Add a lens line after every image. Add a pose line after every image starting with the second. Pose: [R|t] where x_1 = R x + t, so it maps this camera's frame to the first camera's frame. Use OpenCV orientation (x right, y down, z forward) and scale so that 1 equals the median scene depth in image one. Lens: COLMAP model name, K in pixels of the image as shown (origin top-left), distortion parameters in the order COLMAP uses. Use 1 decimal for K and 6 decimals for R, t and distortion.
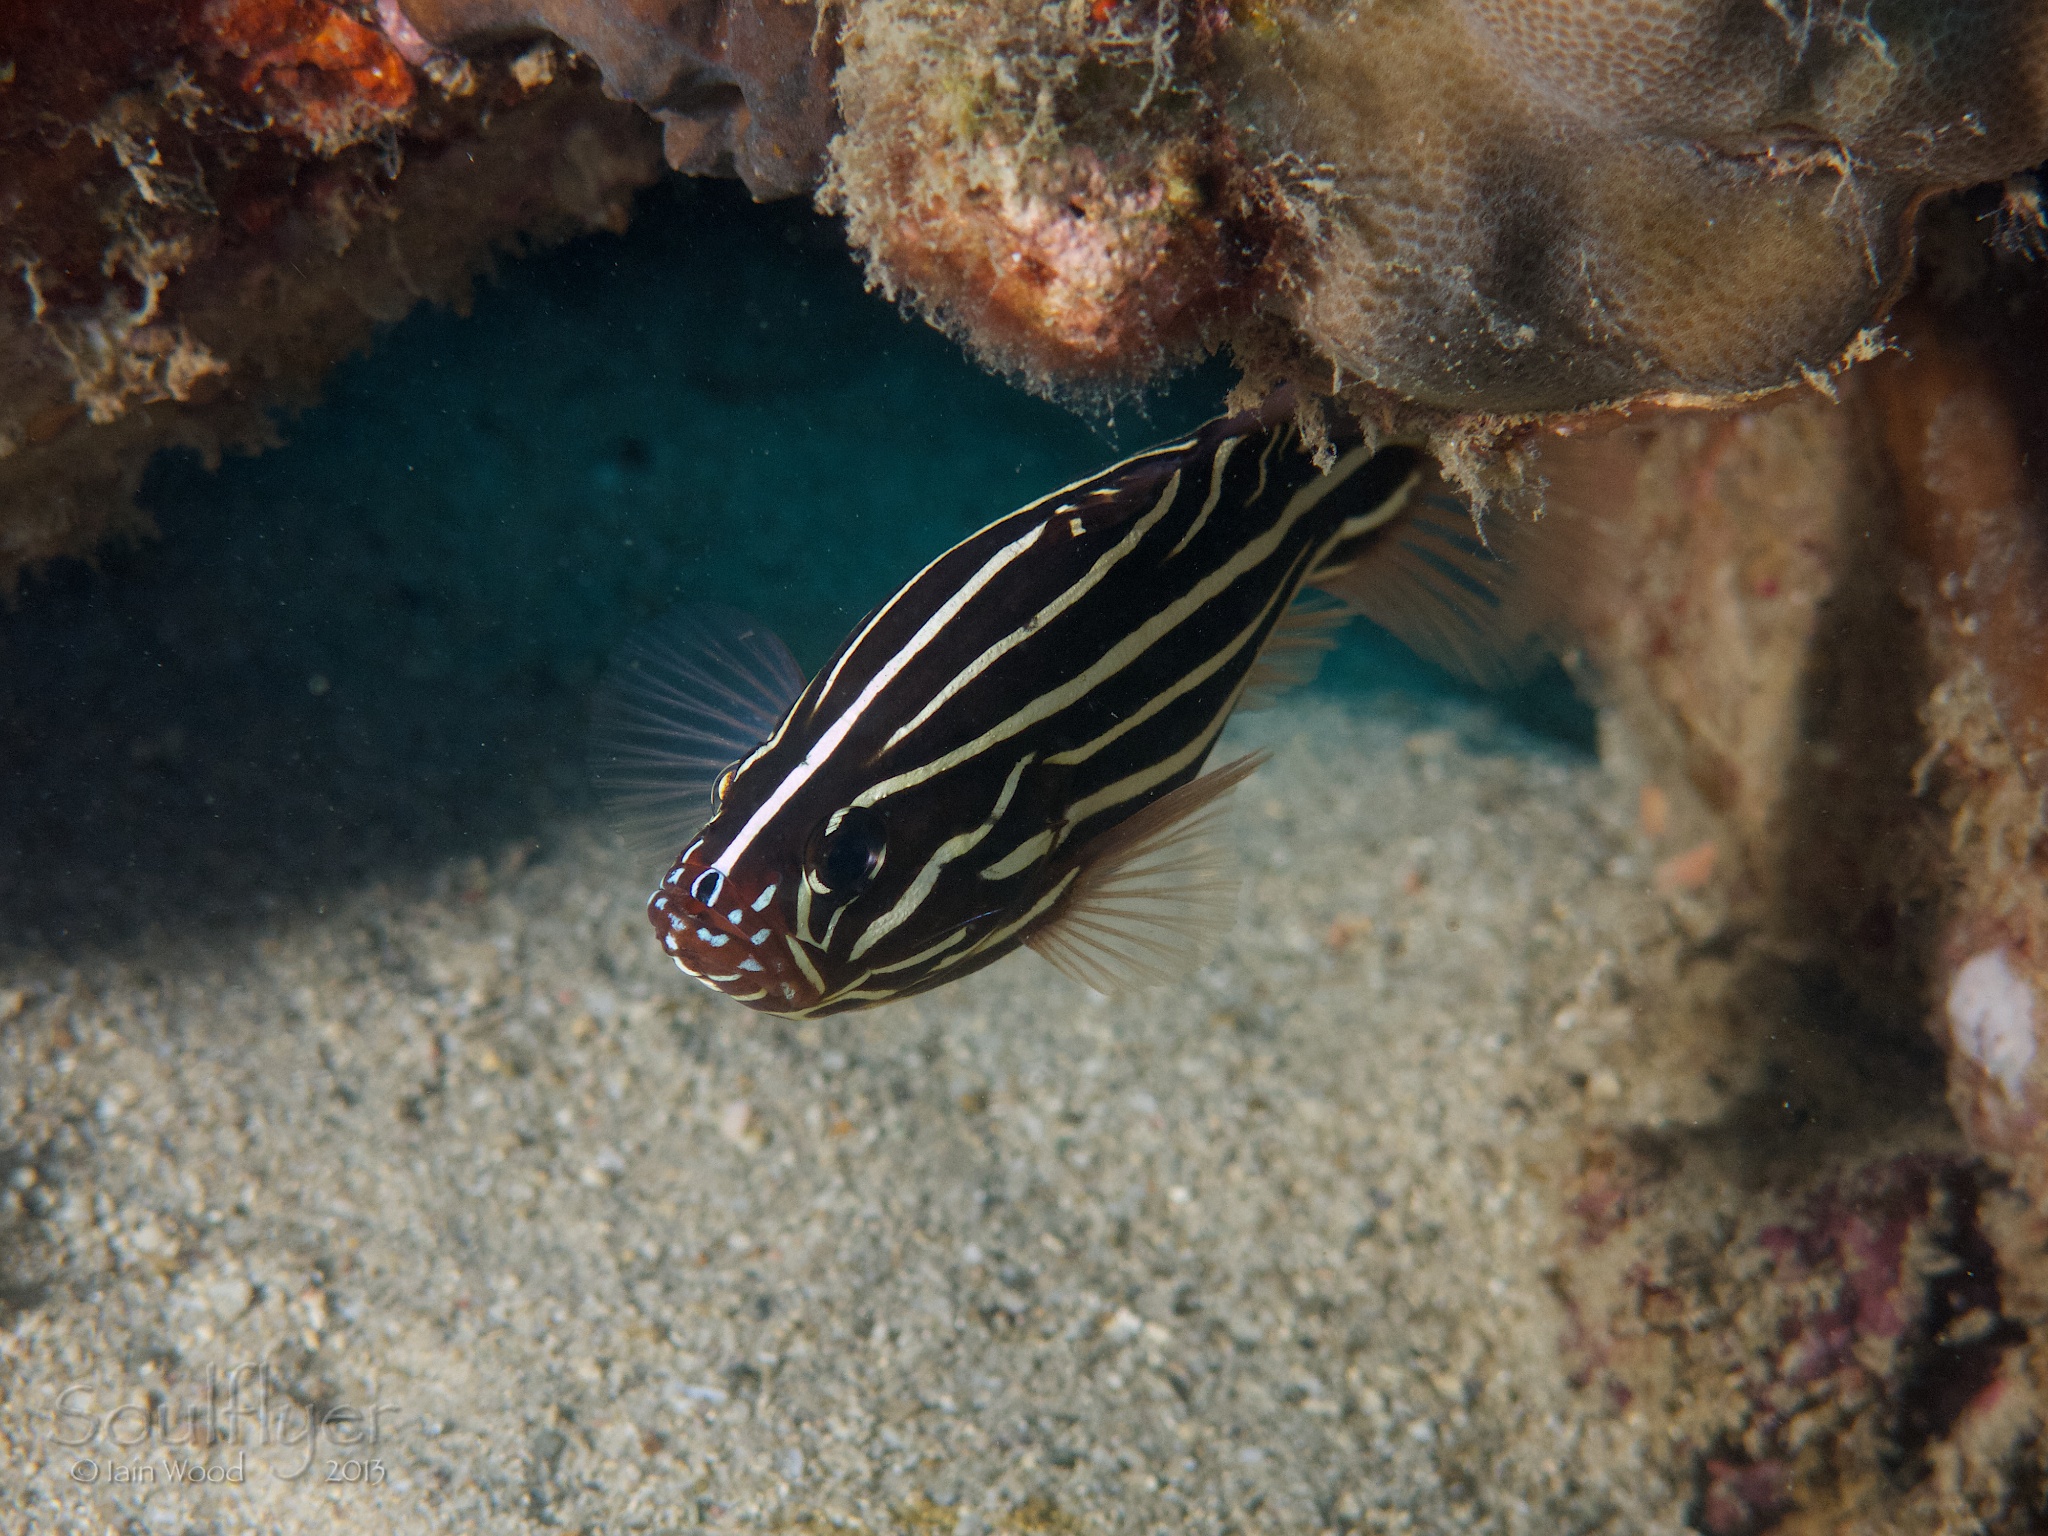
lens RADIAL K [[10352.6, 0, 1024.0], [0, 10352.6, 768.0], [0, 0, 1]] dist [0.118427, 0.810587]
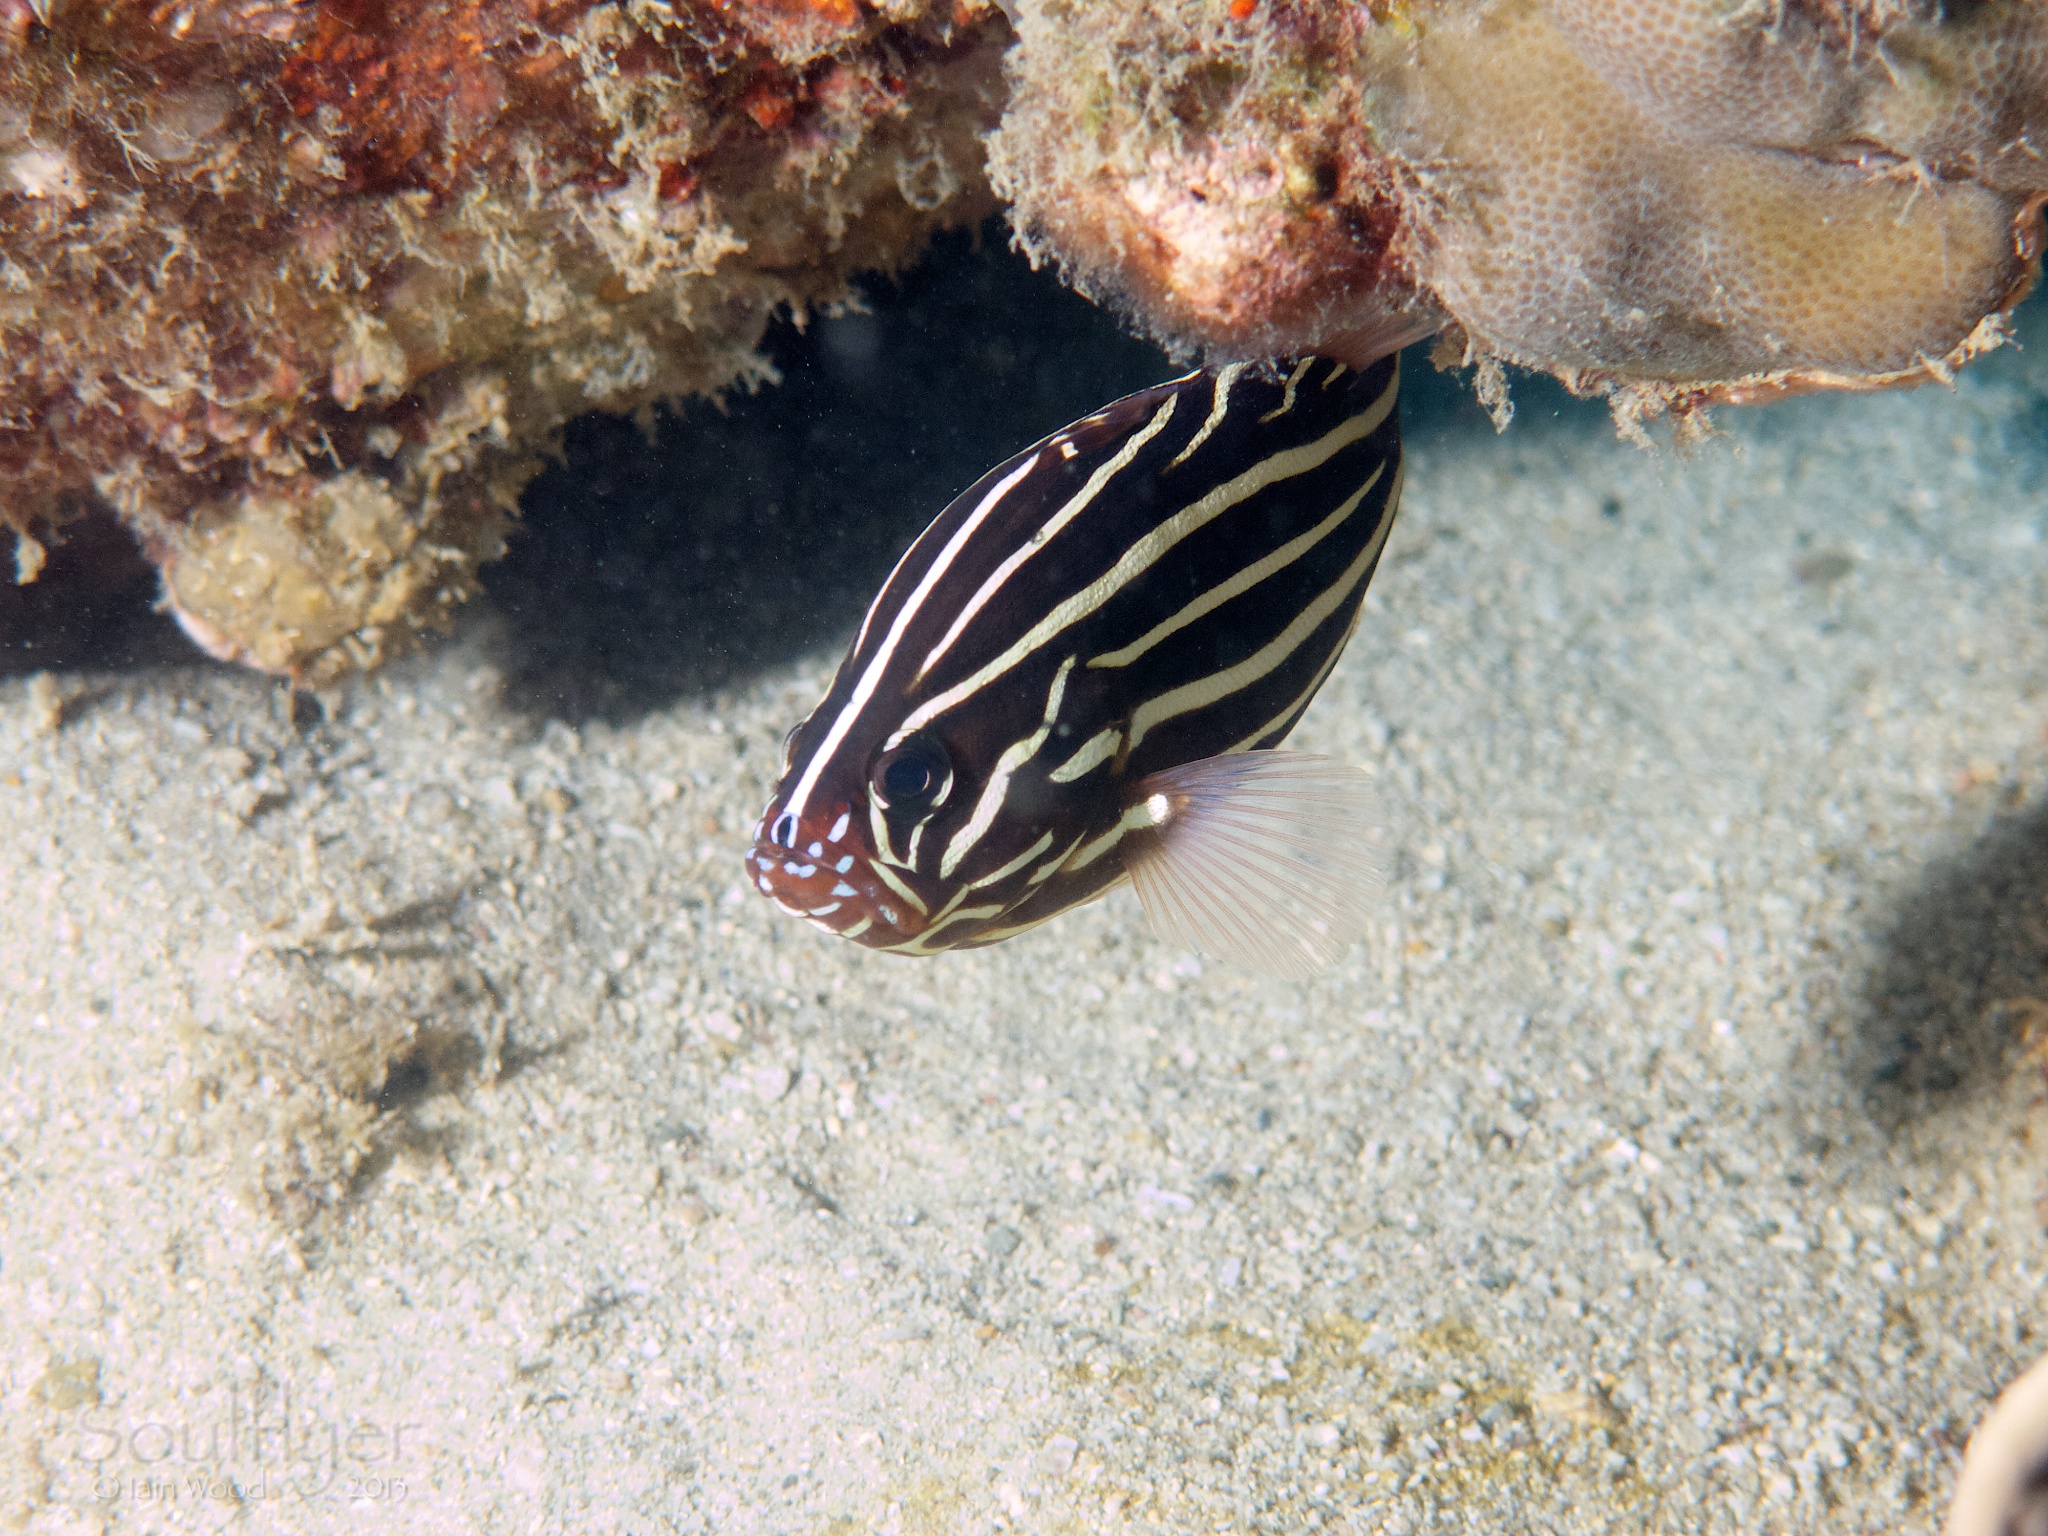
lens RADIAL K [[10352.6, 0, 1024.0], [0, 10352.6, 768.0], [0, 0, 1]] dist [0.118427, 0.810587]
pose [[0.961450, 0.055979, -0.269223, 0.245937], [-0.039906, 0.997099, 0.064815, -0.055098], [0.272070, -0.051573, 0.960894, -0.047689]]
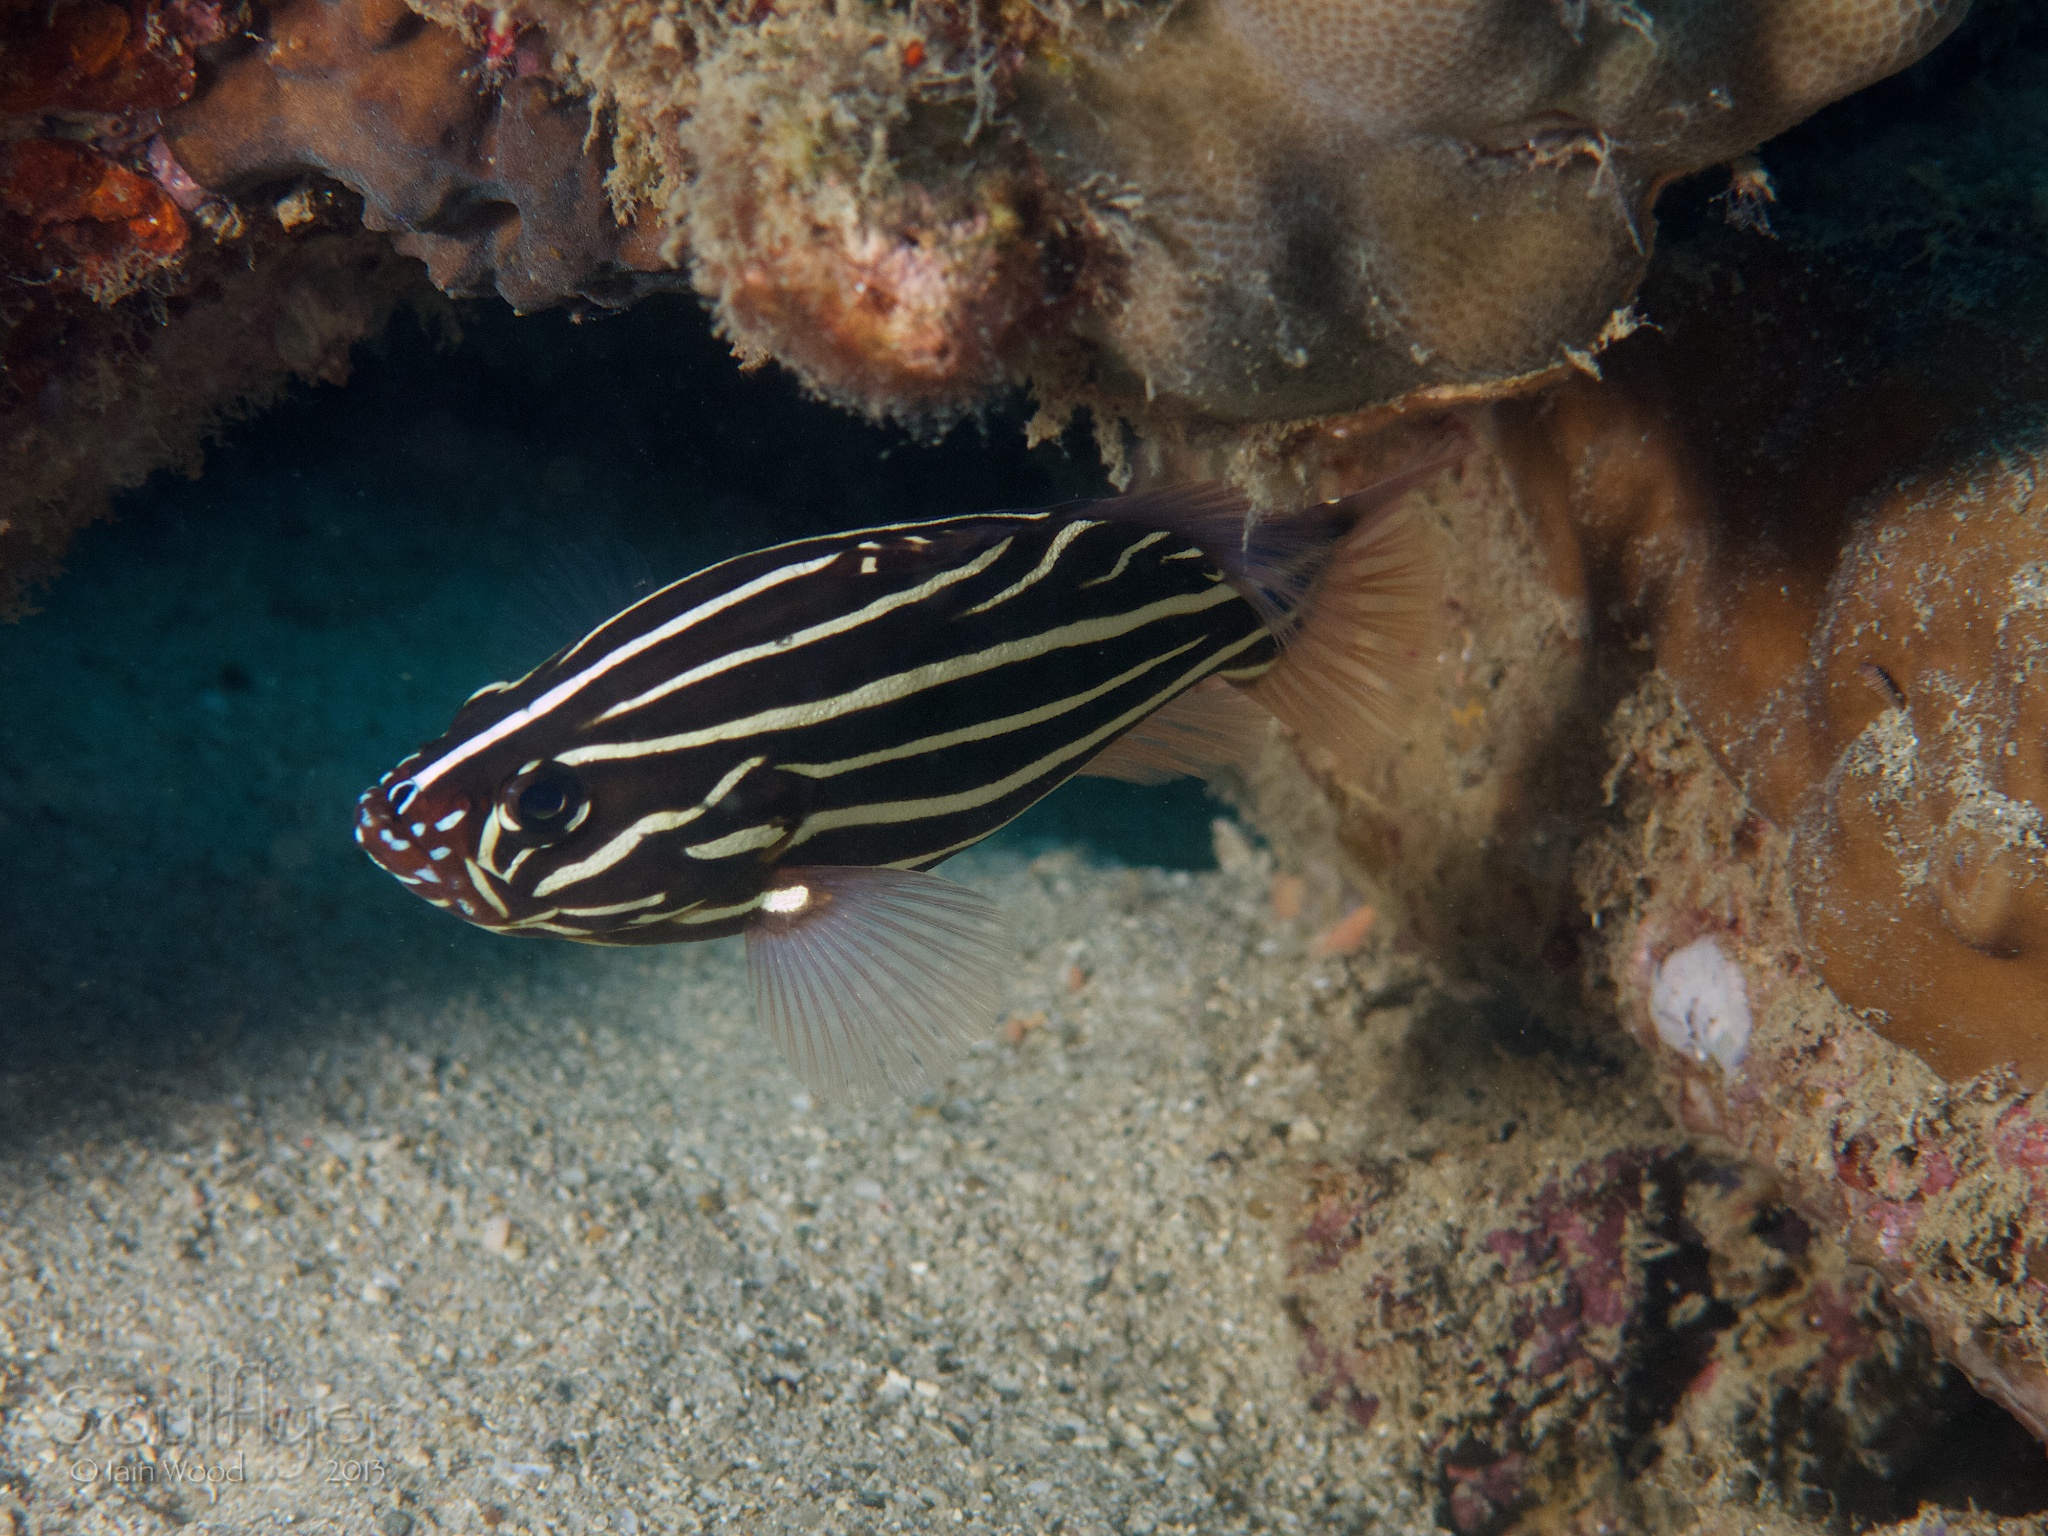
lens RADIAL K [[10352.6, 0, 1024.0], [0, 10352.6, 768.0], [0, 0, 1]] dist [0.118427, 0.810587]
pose [[0.989953, -0.085518, 0.112600, -0.094052], [0.092029, 0.994294, -0.053944, 0.051308], [-0.107345, 0.063764, 0.992175, -0.052650]]
